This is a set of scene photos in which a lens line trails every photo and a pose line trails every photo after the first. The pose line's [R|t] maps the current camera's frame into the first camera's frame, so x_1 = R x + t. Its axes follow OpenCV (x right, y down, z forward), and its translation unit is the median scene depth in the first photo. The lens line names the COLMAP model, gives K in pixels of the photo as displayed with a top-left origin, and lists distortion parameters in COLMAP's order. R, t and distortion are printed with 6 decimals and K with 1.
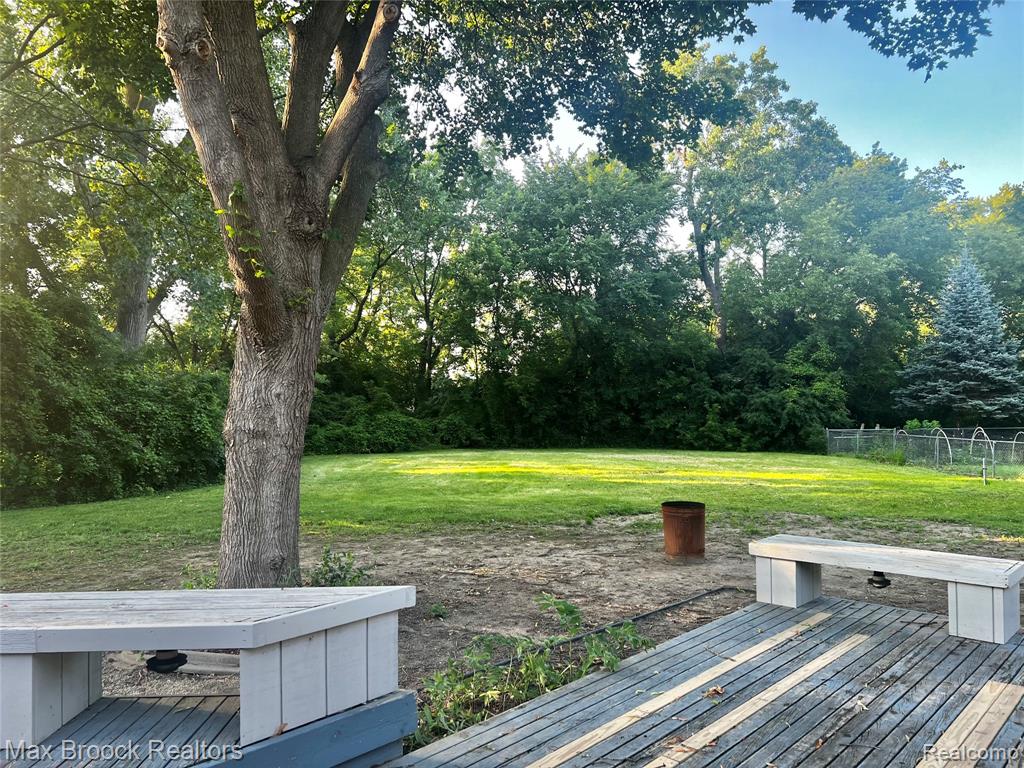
lens RADIAL K [[791.6, 0, 485.2], [0, 791.6, 386.0], [0, 0, 1]] dist [-0.005808, -0.004132]
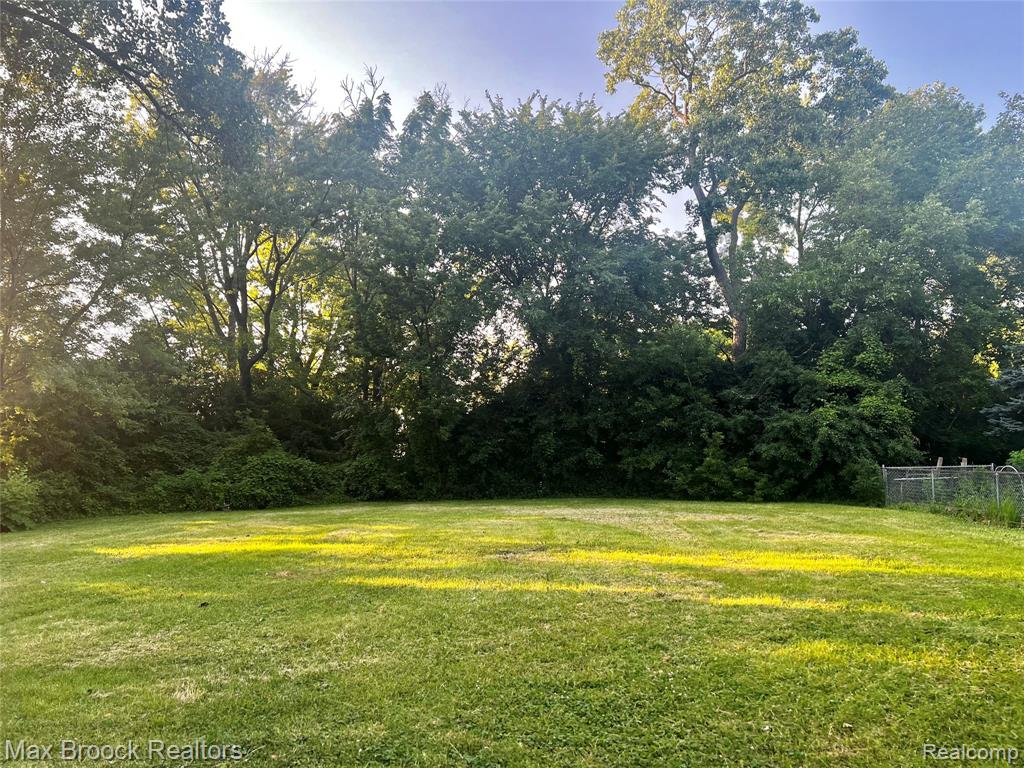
lens RADIAL K [[781.5, 0, 512.0], [0, 781.5, 384.0], [0, 0, 1]] dist [0.018050, 0.004462]
pose [[0.998472, -0.019769, -0.051607, 0.148735], [0.016558, 0.997944, -0.061914, 0.019981], [0.052725, 0.060965, 0.996746, 0.308050]]
